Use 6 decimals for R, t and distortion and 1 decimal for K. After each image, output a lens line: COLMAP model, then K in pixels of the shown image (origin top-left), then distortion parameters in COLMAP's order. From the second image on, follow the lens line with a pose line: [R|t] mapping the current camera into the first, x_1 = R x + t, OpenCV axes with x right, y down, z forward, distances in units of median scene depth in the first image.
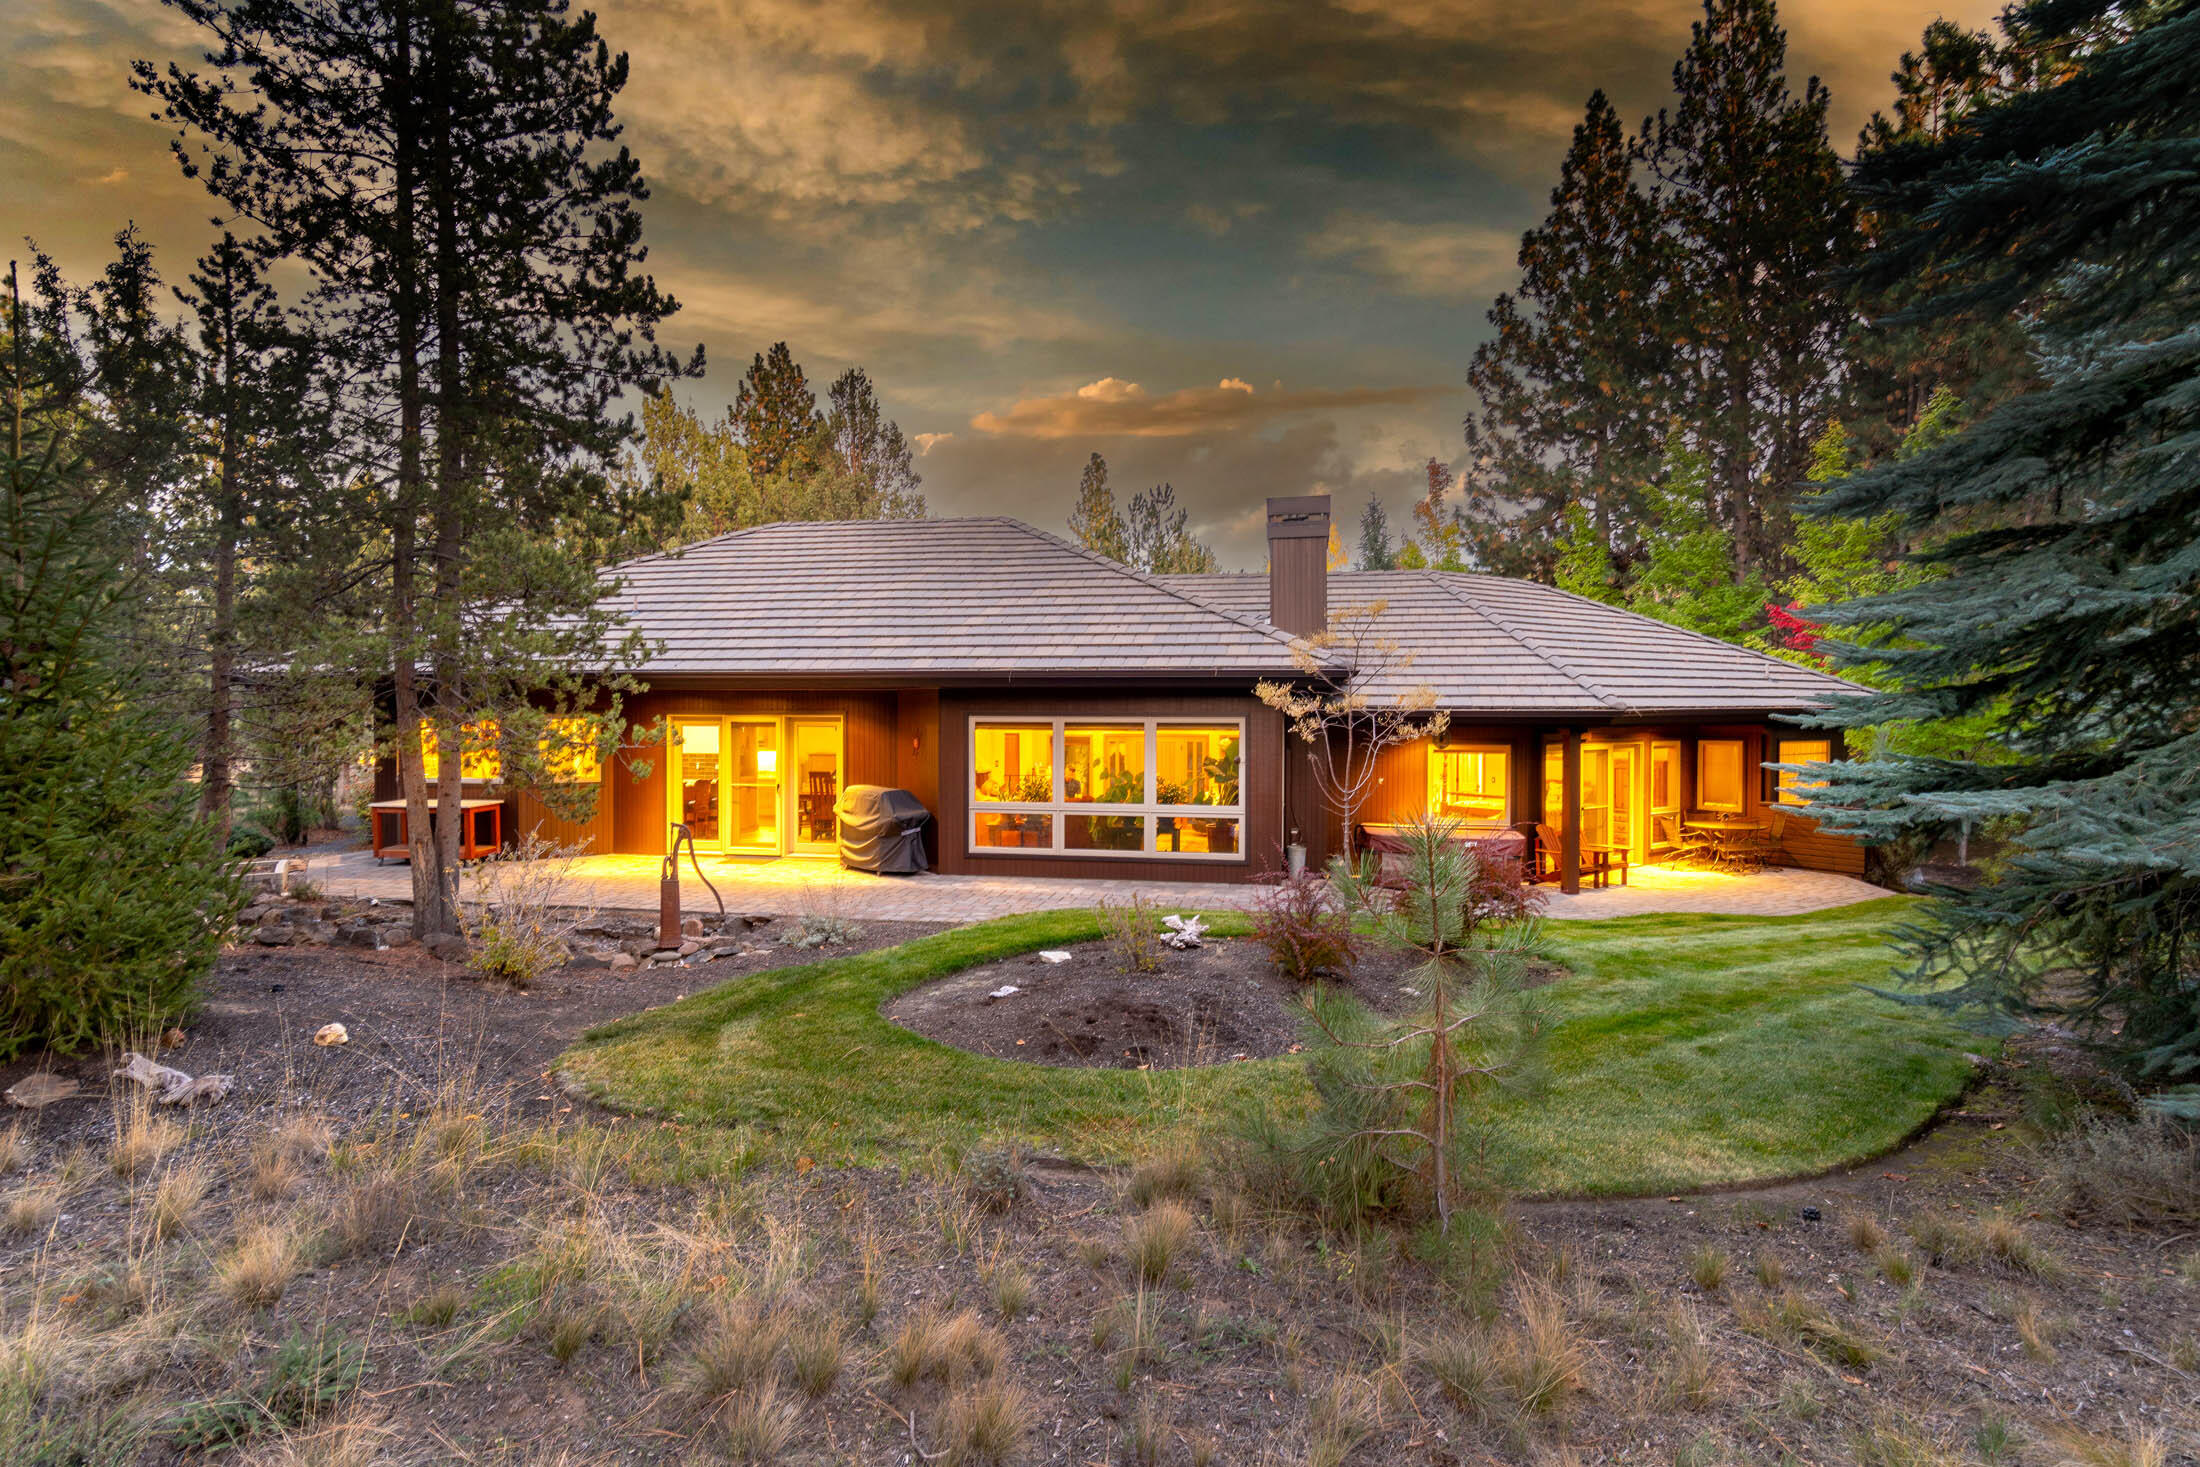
lens RADIAL K [[1135.8, 0, 1107.1], [0, 1135.8, 728.9], [0, 0, 1]] dist [0.000332, -0.000083]
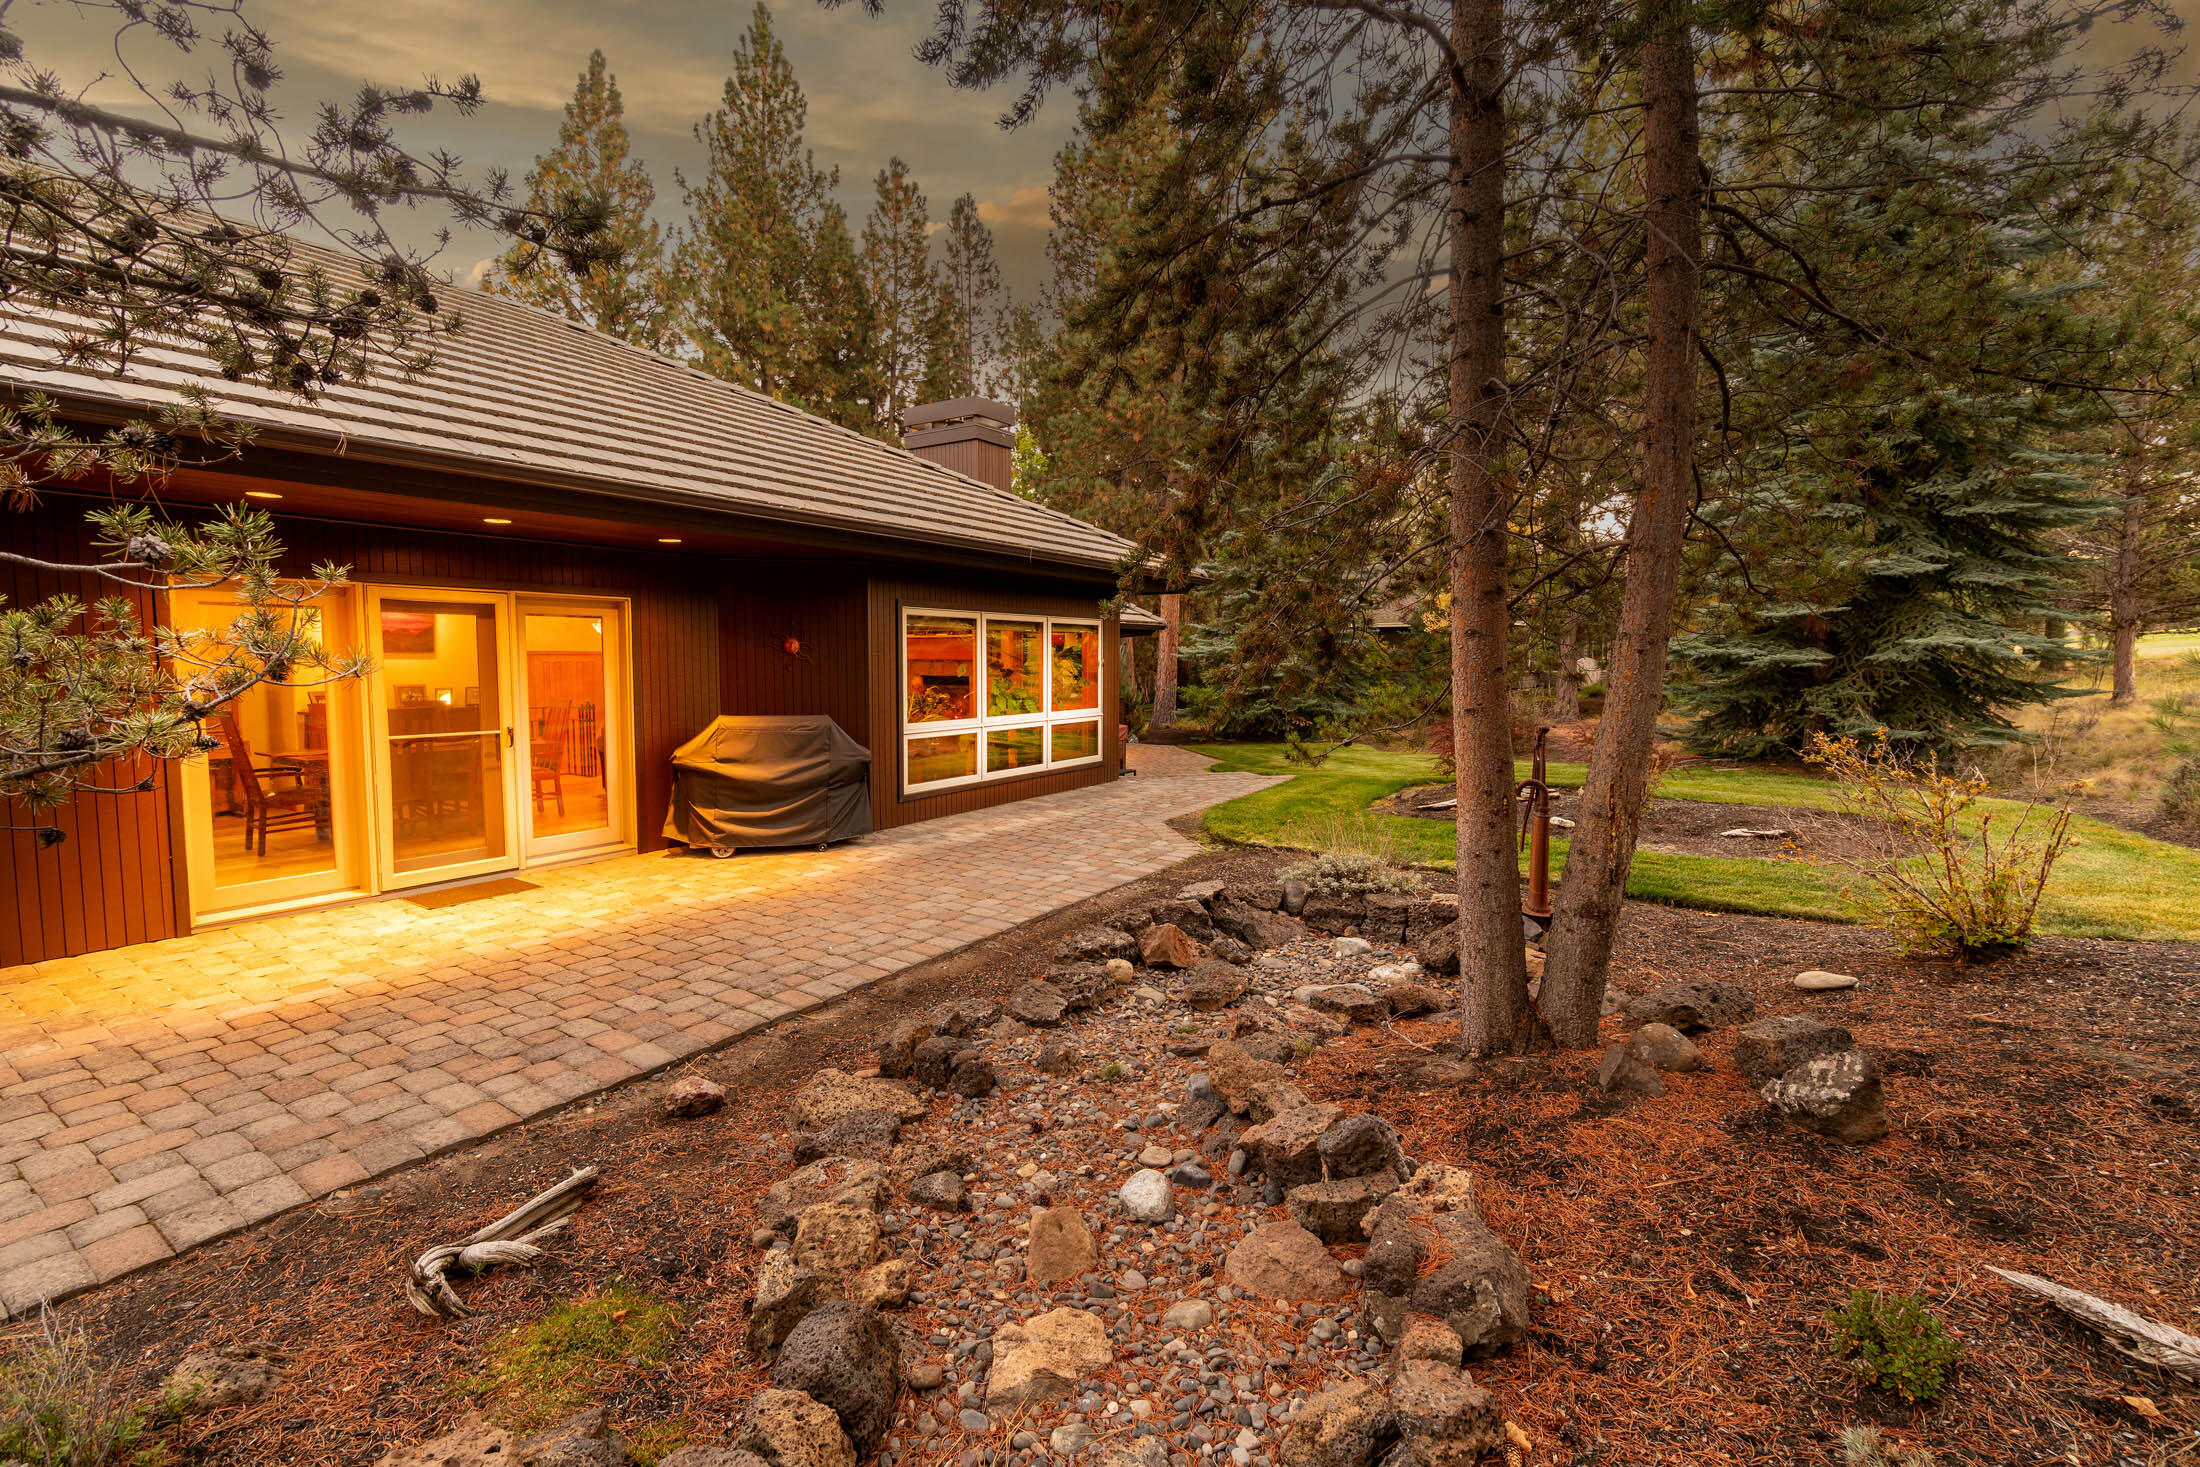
lens RADIAL K [[976.1, 0, 1100.8], [0, 976.1, 724.3], [0, 0, 1]] dist [0.000421, -0.000271]
pose [[0.362112, -0.067915, 0.929657, -0.593912], [0.015413, 0.997642, 0.066878, 0.021437], [-0.932007, -0.009889, 0.362304, 0.595581]]
